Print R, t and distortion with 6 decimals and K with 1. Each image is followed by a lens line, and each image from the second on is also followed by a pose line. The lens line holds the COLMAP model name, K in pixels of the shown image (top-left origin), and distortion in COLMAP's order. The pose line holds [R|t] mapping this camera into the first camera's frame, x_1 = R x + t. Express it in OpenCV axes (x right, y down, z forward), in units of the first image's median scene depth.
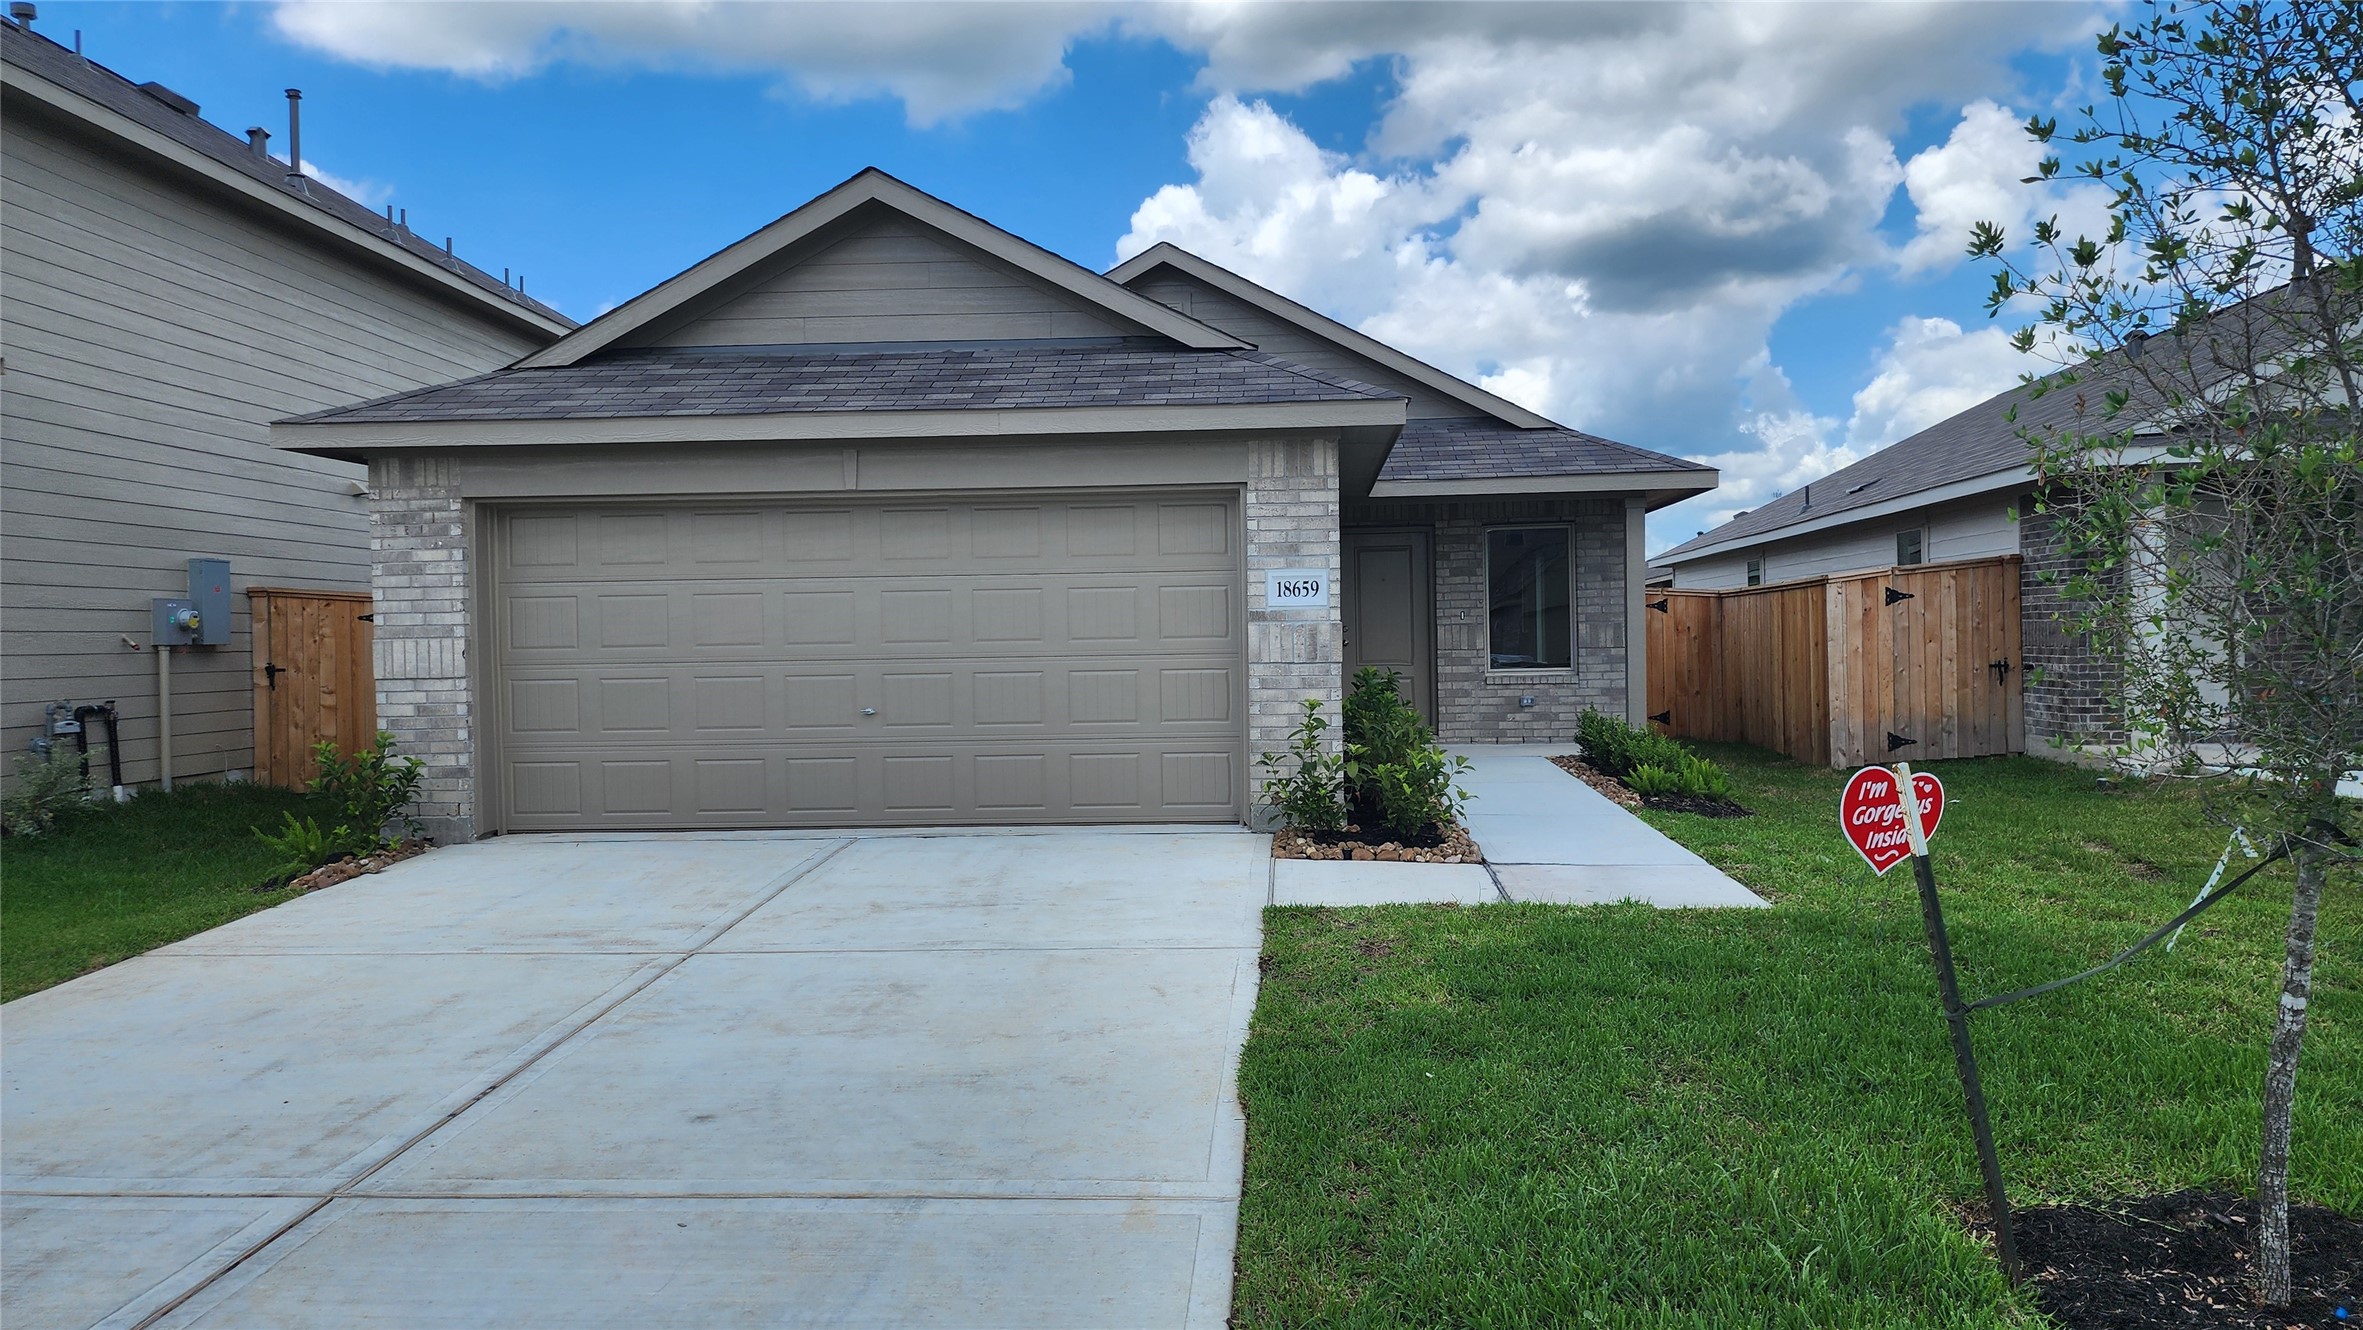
lens RADIAL K [[1562.4, 0, 1182.1], [0, 1562.4, 648.3], [0, 0, 1]] dist [0.061976, -0.045845]
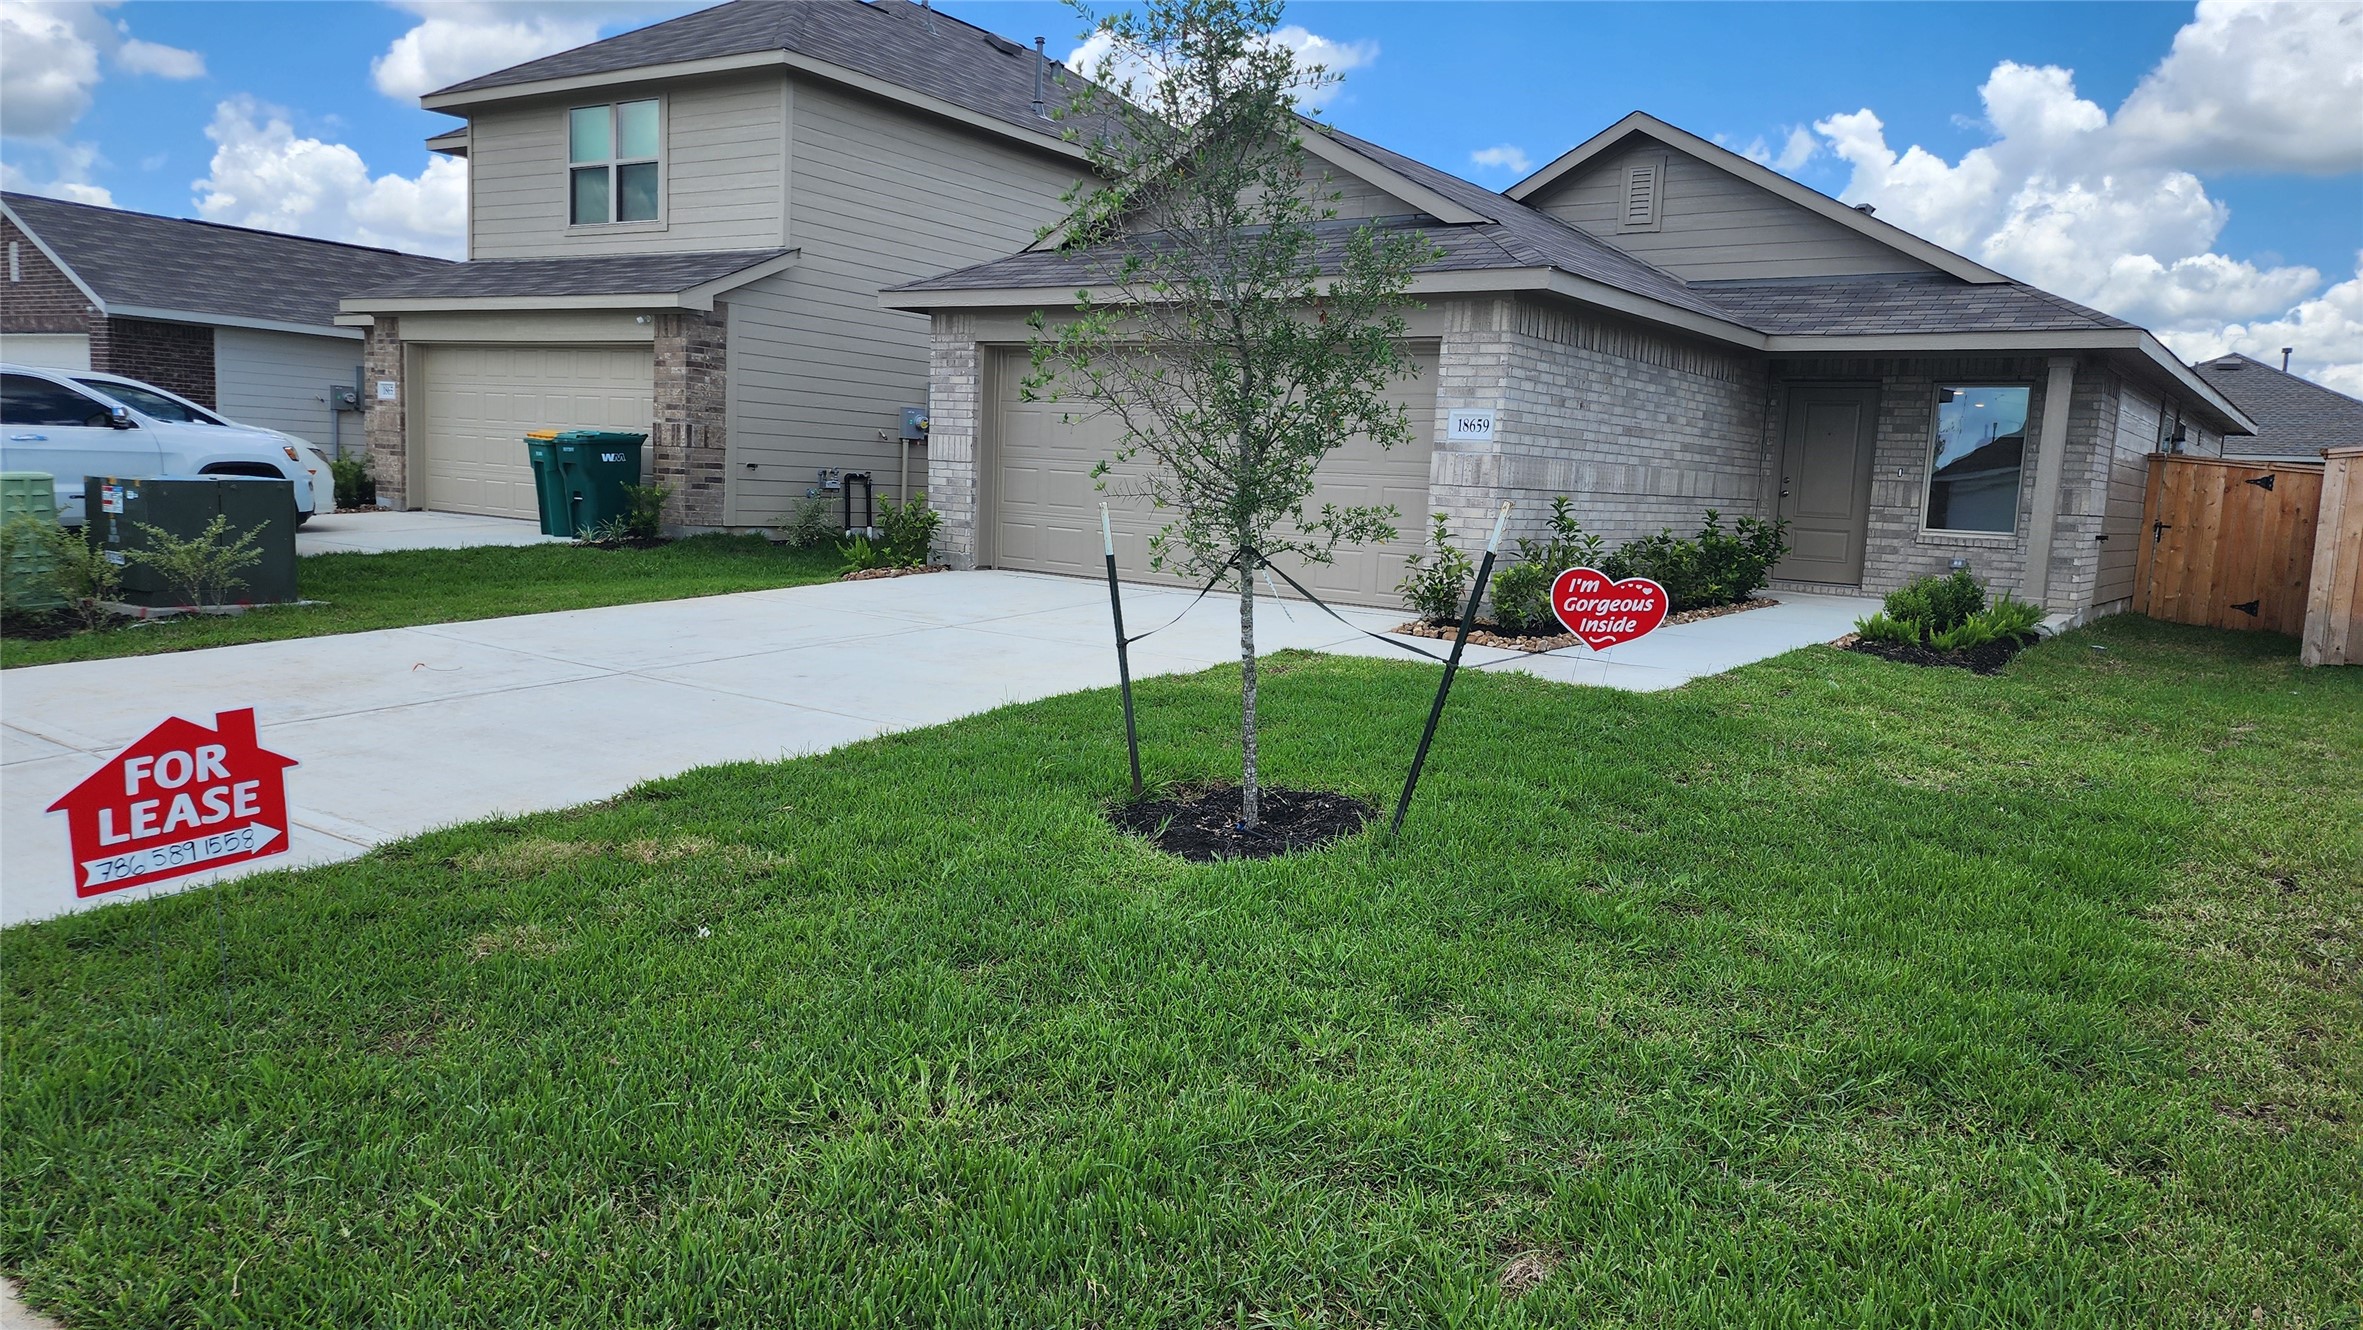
lens RADIAL K [[1562.4, 0, 1208.2], [0, 1562.4, 672.9], [0, 0, 1]] dist [0.061976, -0.045845]
pose [[0.843652, 0.125940, -0.521911, 0.362096], [-0.068705, 0.989431, 0.127696, 0.007524], [0.532477, -0.071873, 0.843388, -0.106185]]
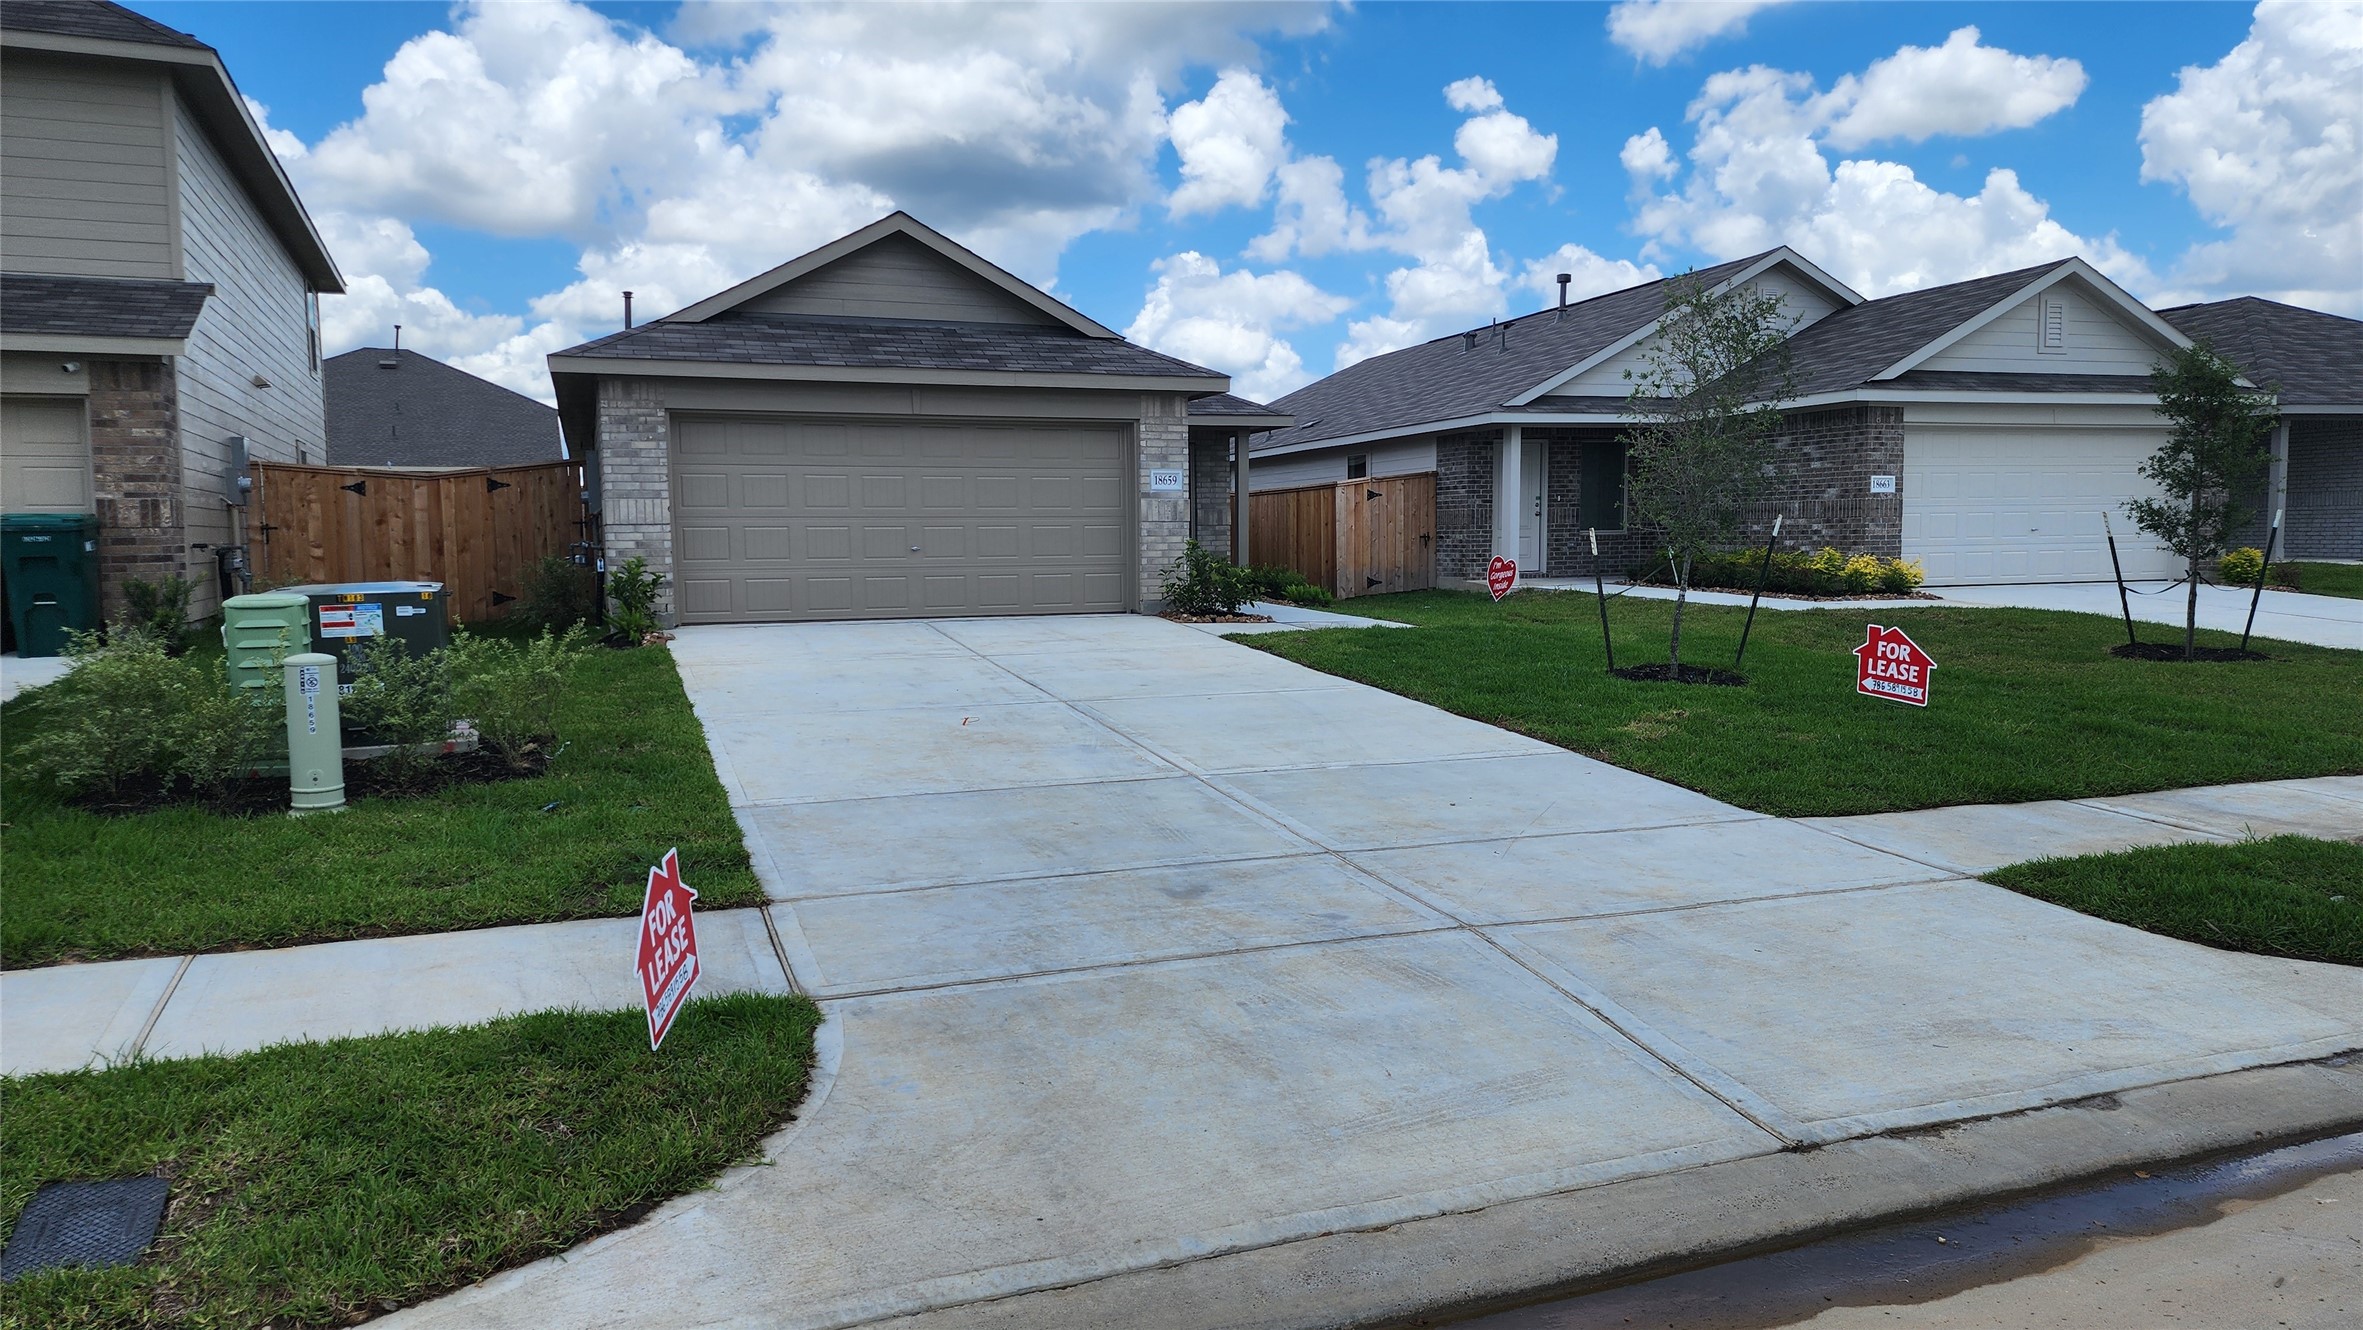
lens RADIAL K [[1562.4, 0, 1158.7], [0, 1562.4, 654.0], [0, 0, 1]] dist [0.061976, -0.045845]
pose [[0.911679, -0.023495, 0.410232, -0.432975], [-0.002017, 0.998096, 0.061647, 0.033051], [-0.410899, -0.057030, 0.909895, -0.415067]]
